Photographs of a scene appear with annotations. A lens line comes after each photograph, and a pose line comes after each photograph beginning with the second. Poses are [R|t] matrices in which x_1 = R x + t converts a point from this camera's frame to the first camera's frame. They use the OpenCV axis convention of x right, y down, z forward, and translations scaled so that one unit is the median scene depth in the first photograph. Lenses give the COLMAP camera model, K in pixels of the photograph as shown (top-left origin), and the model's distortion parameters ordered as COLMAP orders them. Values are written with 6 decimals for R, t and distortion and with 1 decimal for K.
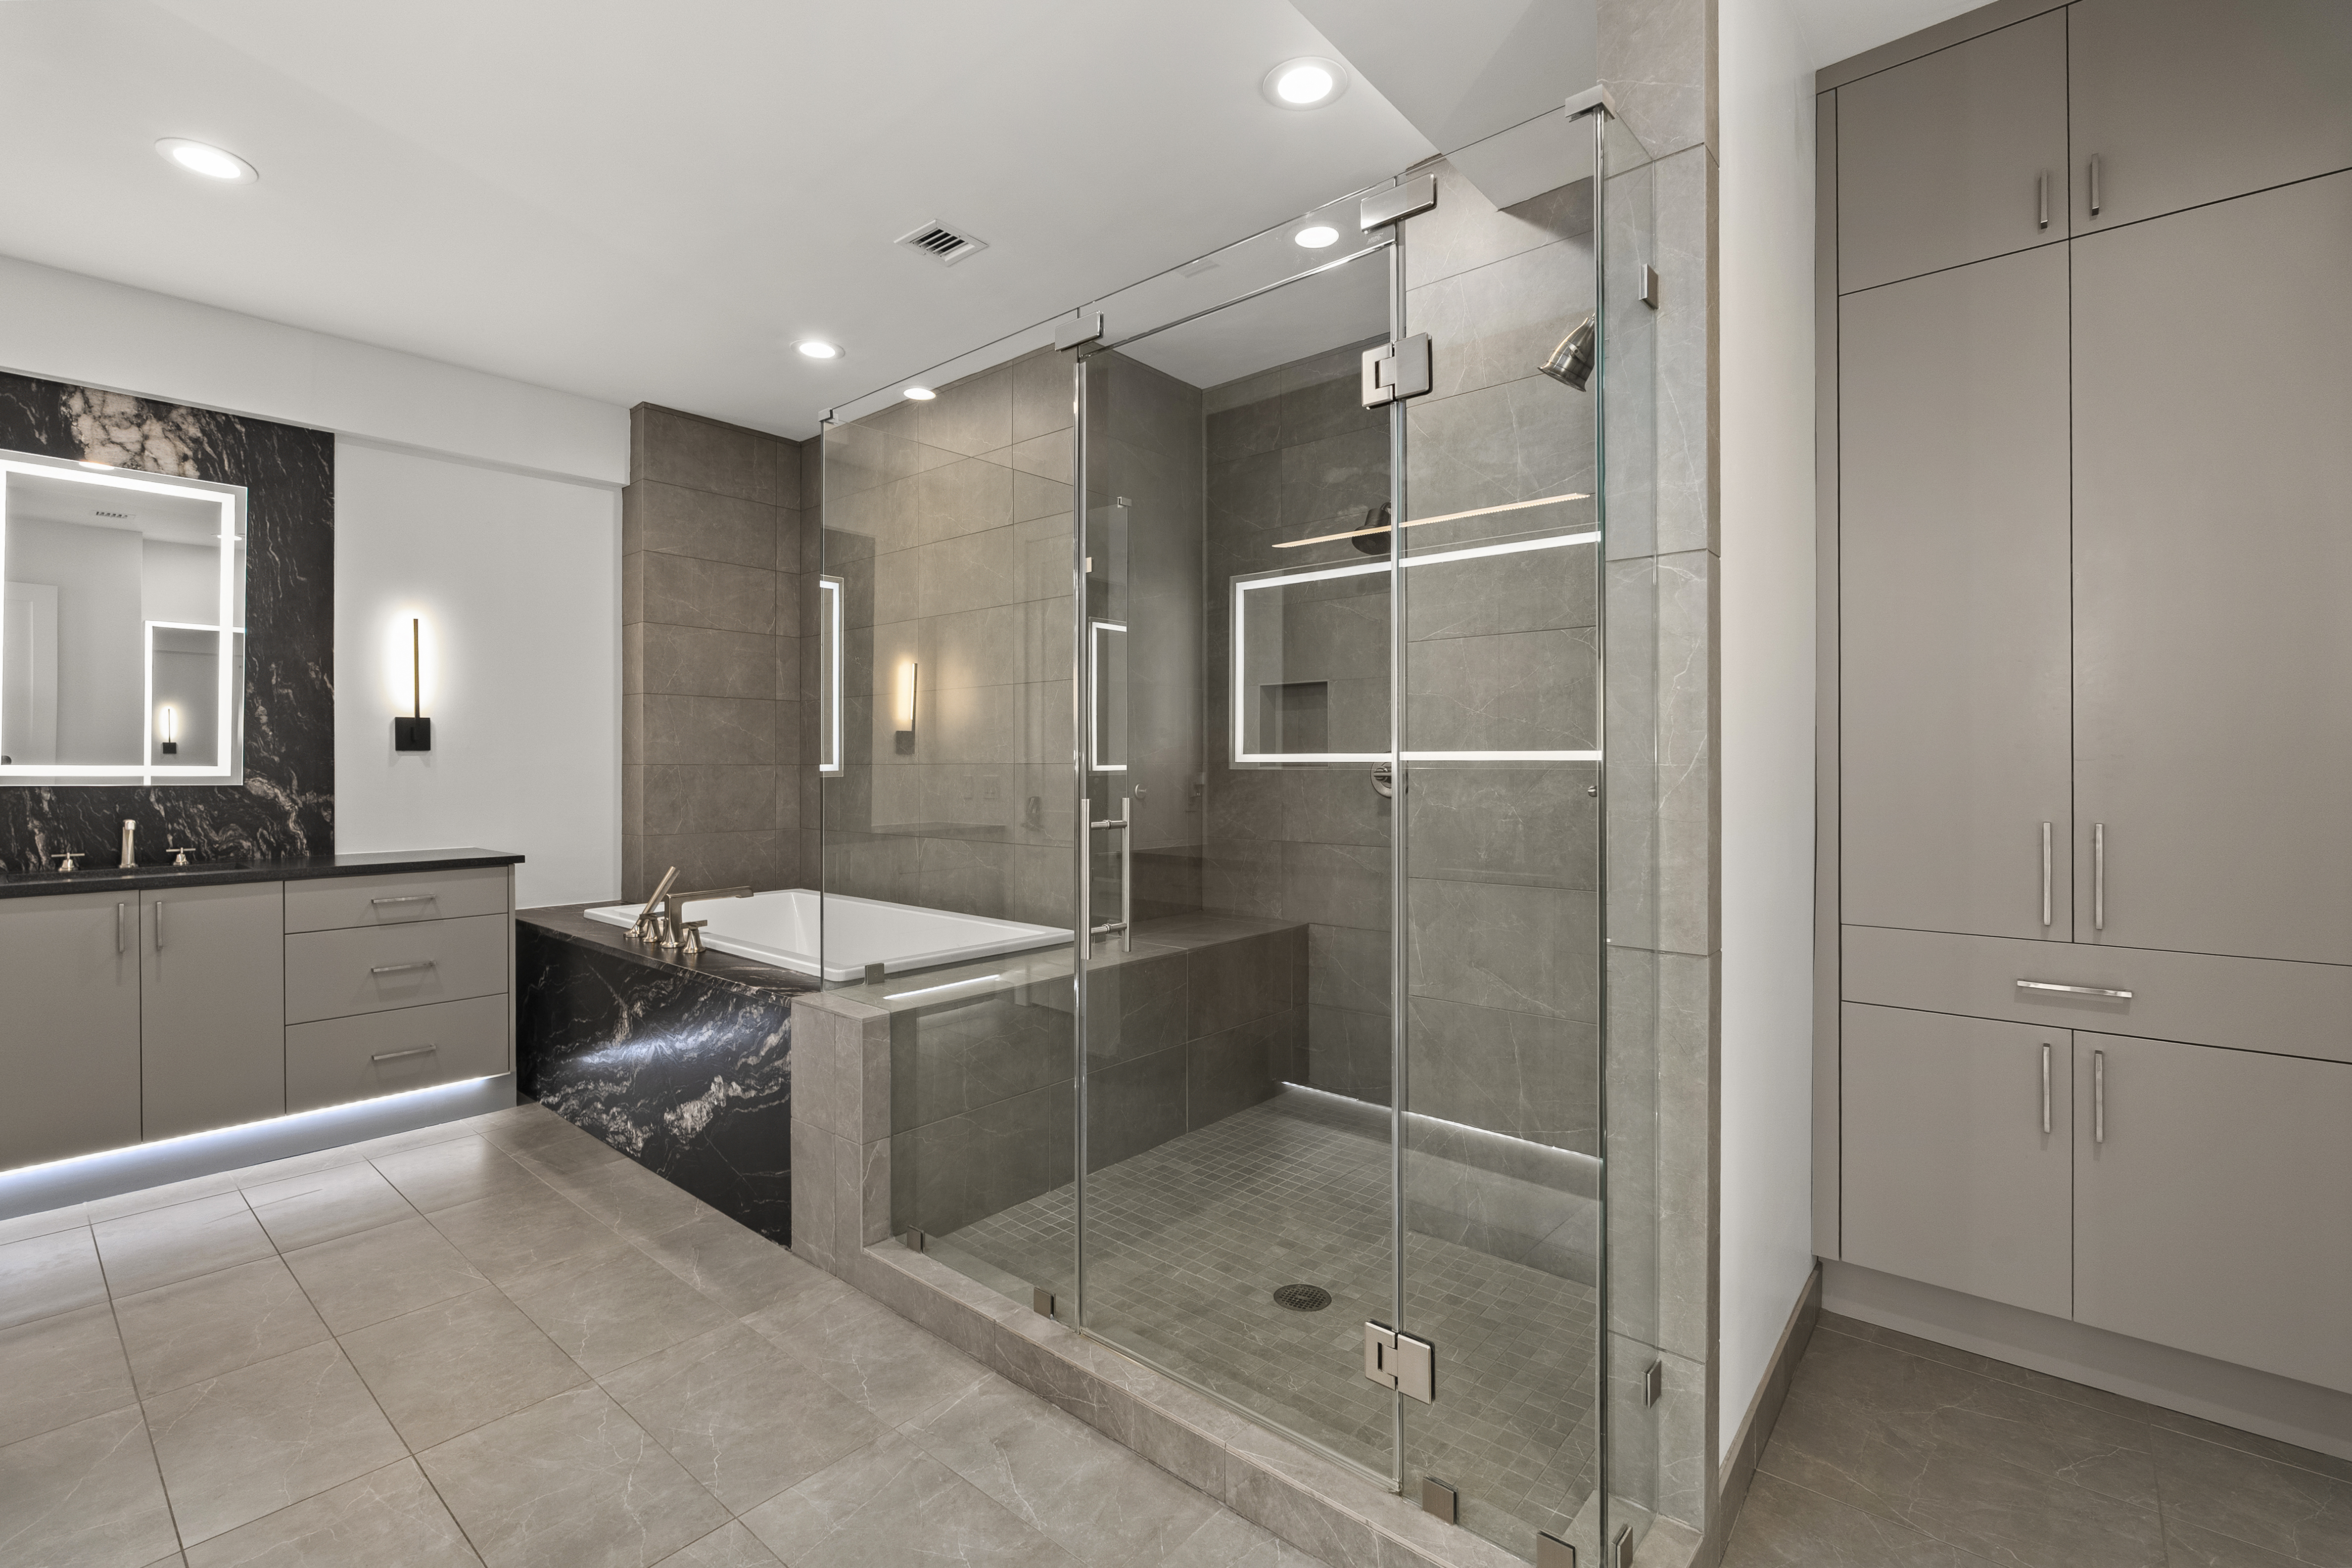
lens RADIAL K [[1039.7, 0, 1190.8], [0, 1039.7, 767.7], [0, 0, 1]] dist [-0.005298, -0.000559]
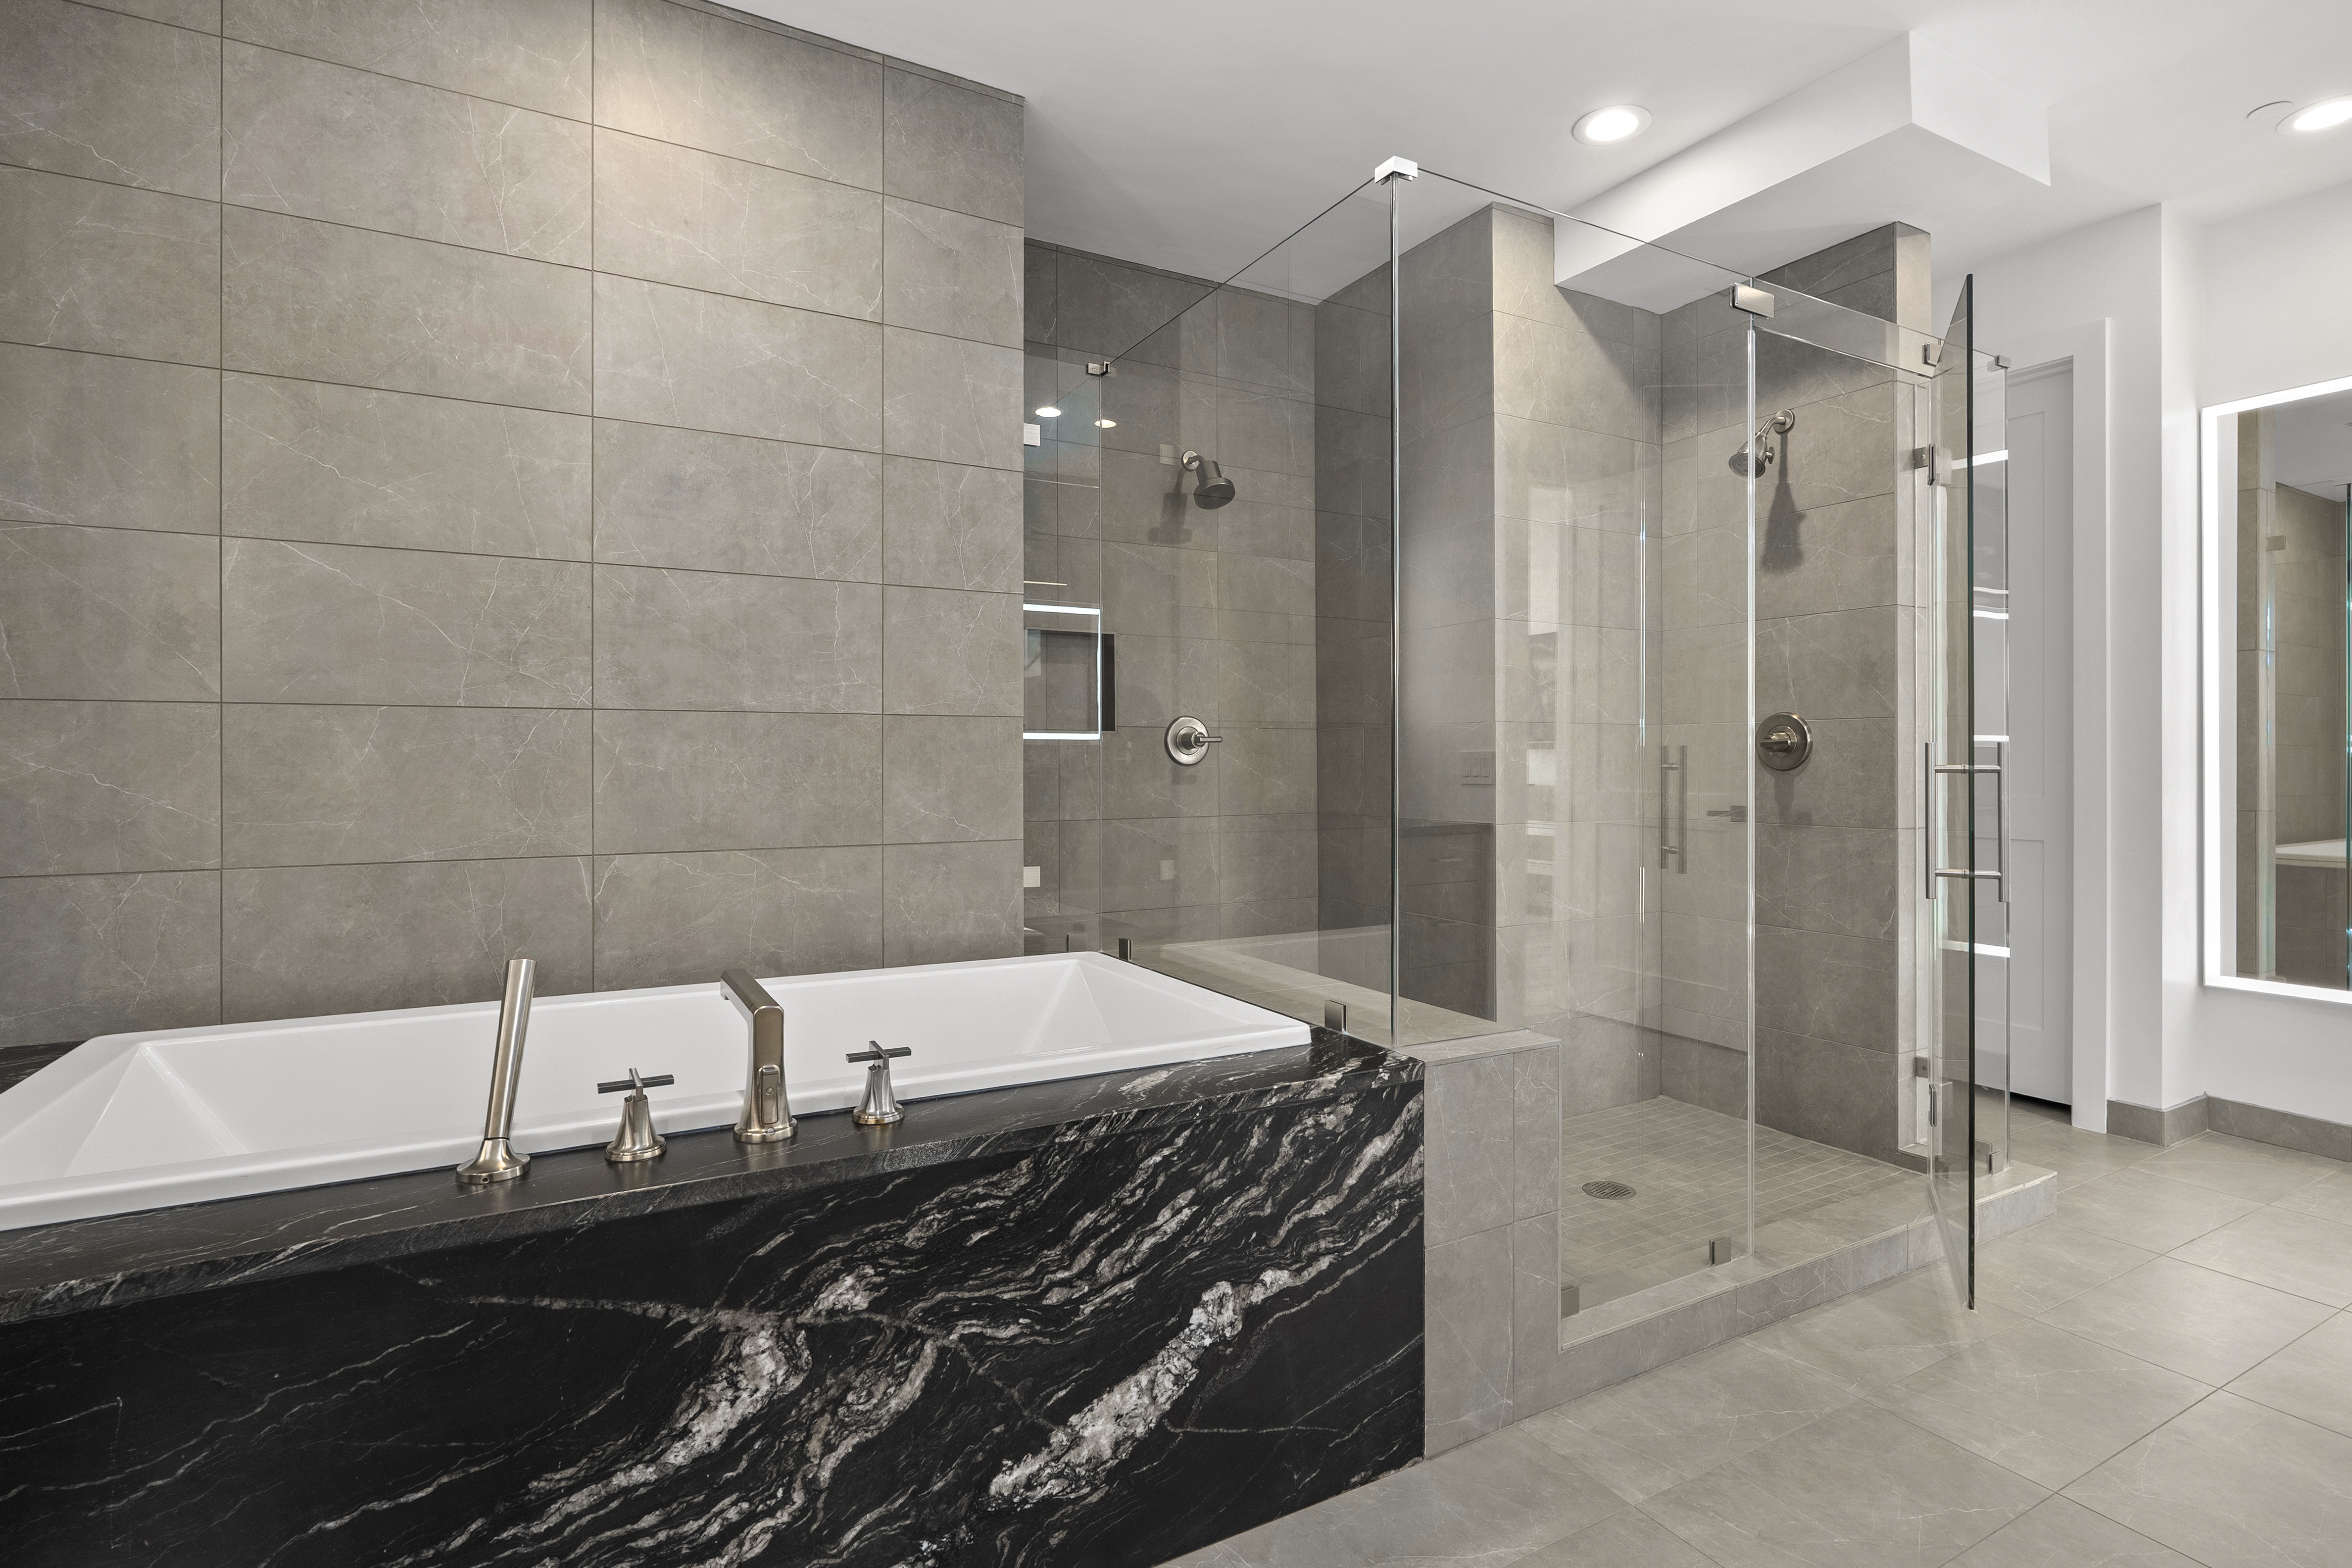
lens RADIAL K [[1122.0, 0, 1180.9], [0, 1122.0, 755.5], [0, 0, 1]] dist [-0.004140, -0.001427]
pose [[0.348131, 0.005326, 0.937431, -0.798006], [0.003127, 0.999972, -0.006843, 0.027744], [-0.937441, 0.005314, 0.348105, 0.661507]]
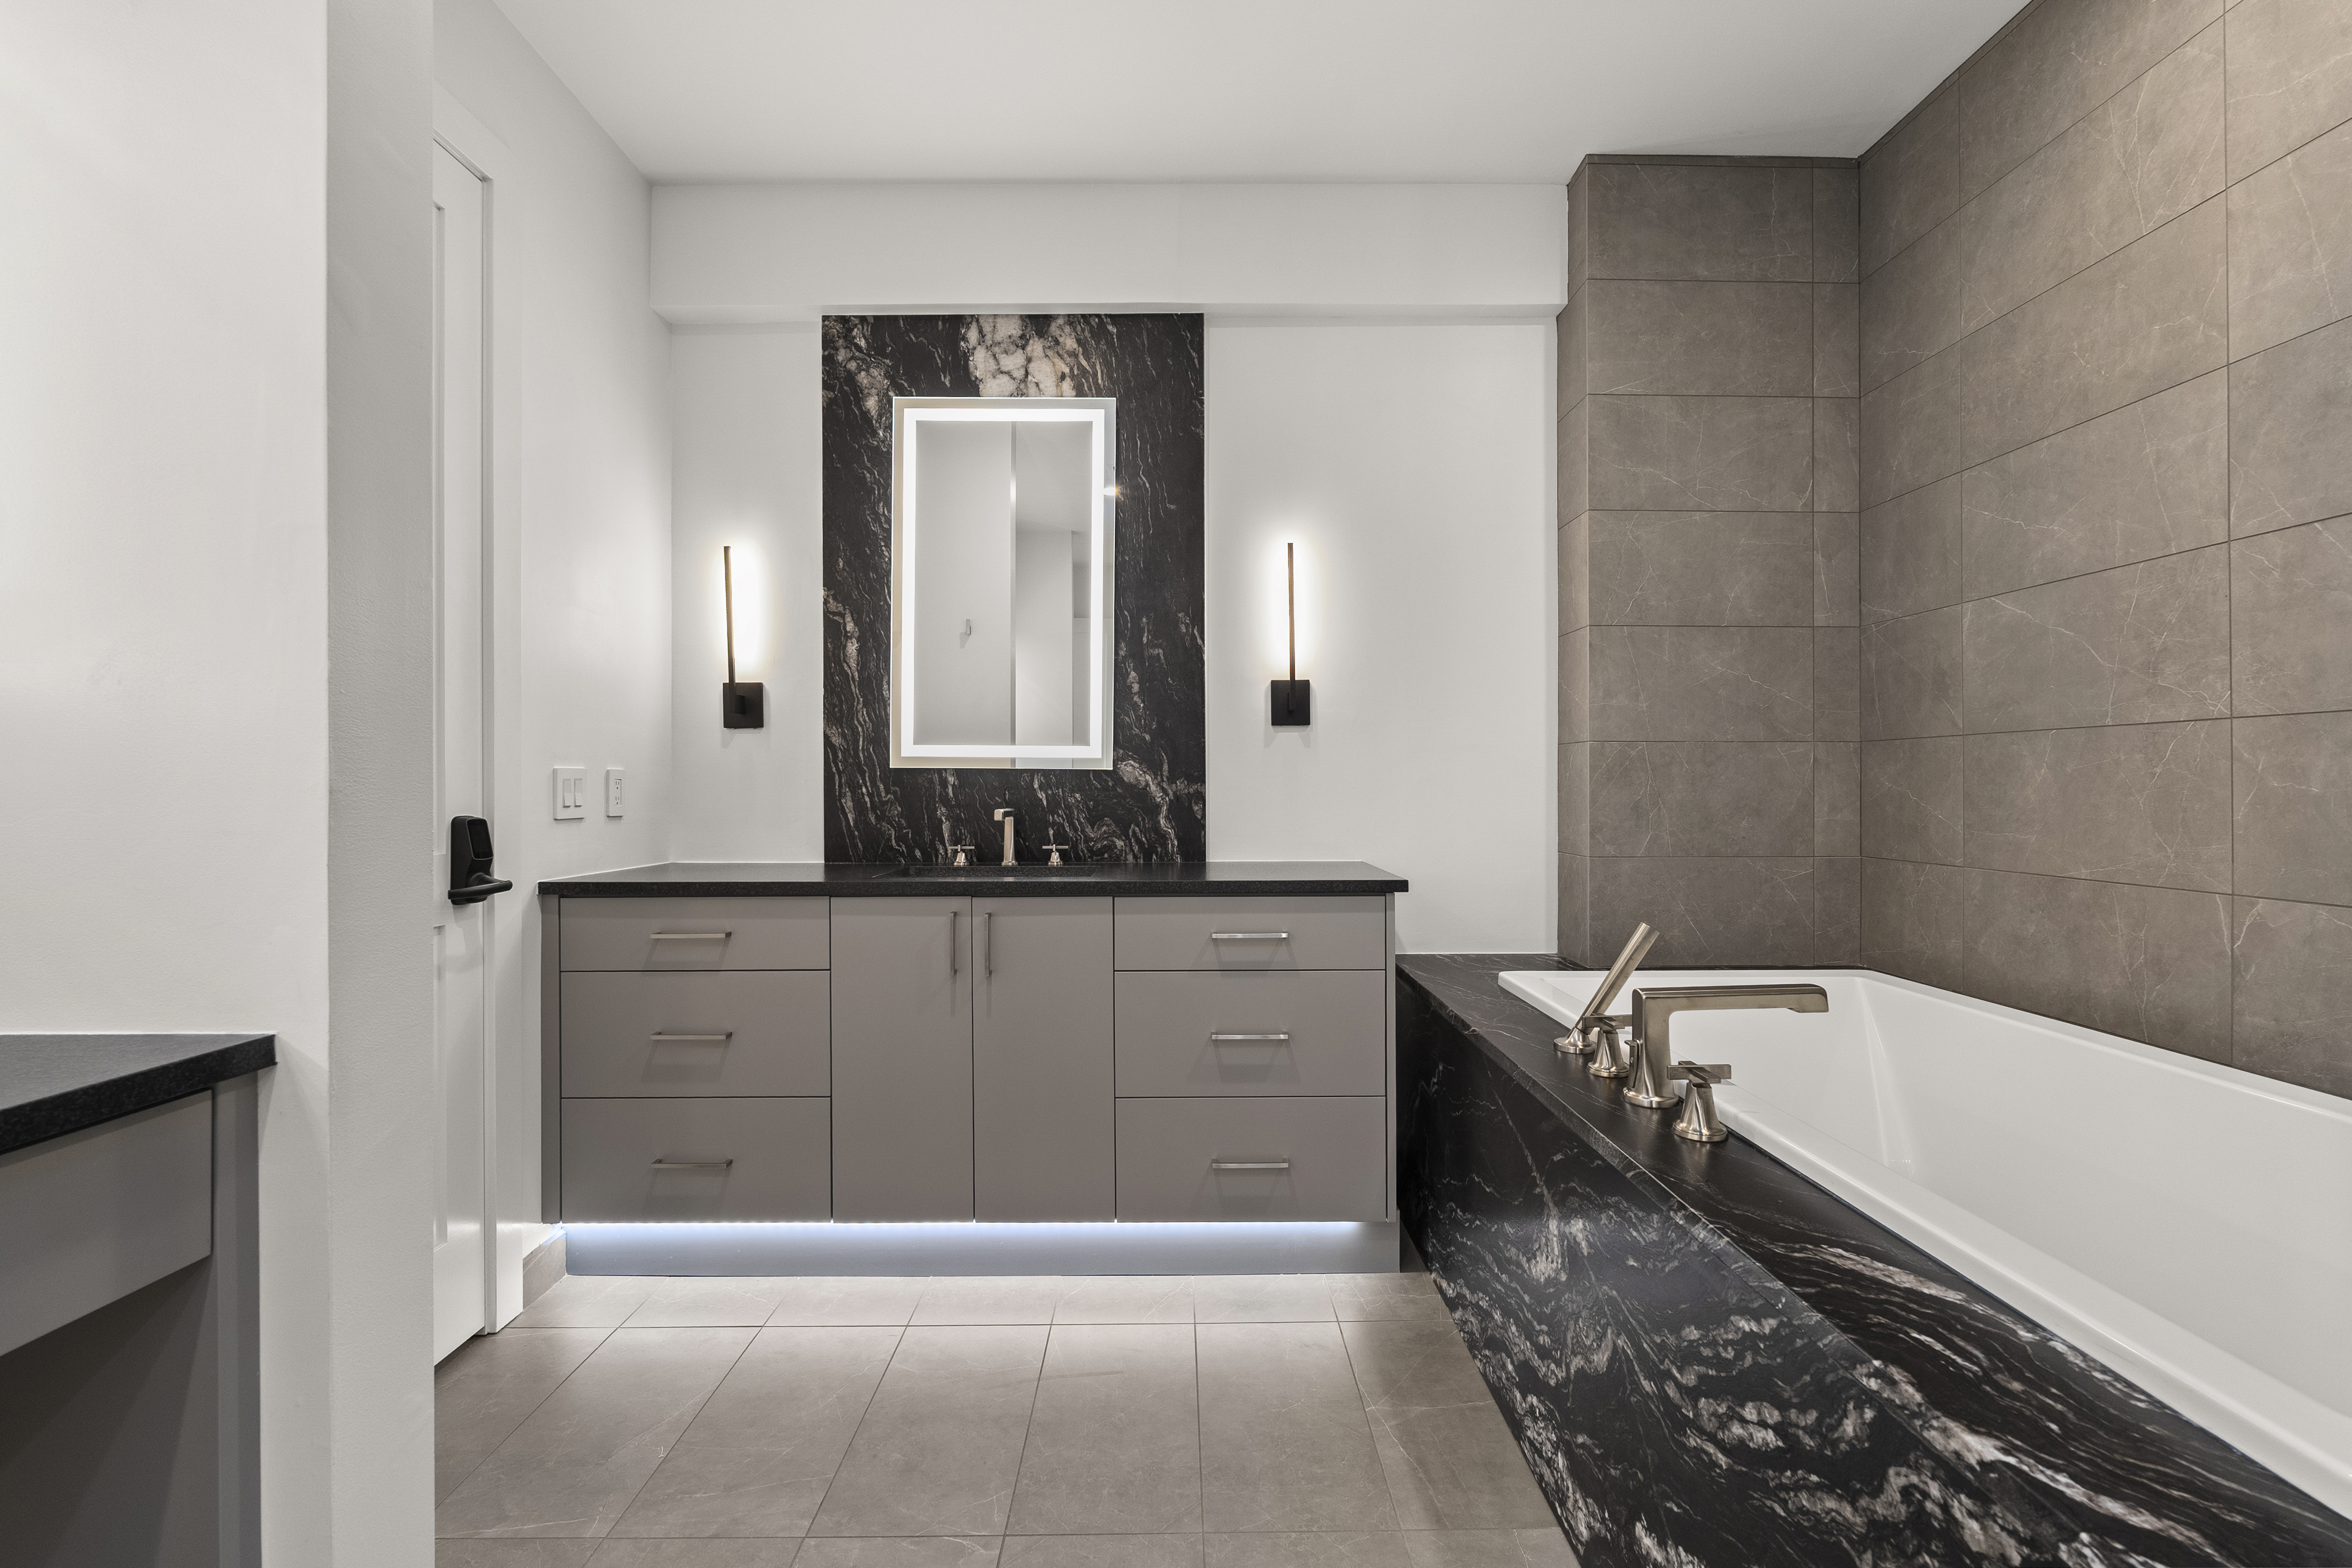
lens RADIAL K [[1039.6, 0, 1182.7], [0, 1039.6, 773.7], [0, 0, 1]] dist [-0.005298, -0.000559]
pose [[0.652561, -0.006802, -0.757705, -0.265424], [-0.001087, 0.999950, -0.009913, 0.027523], [0.757735, 0.007293, 0.652522, 0.505318]]
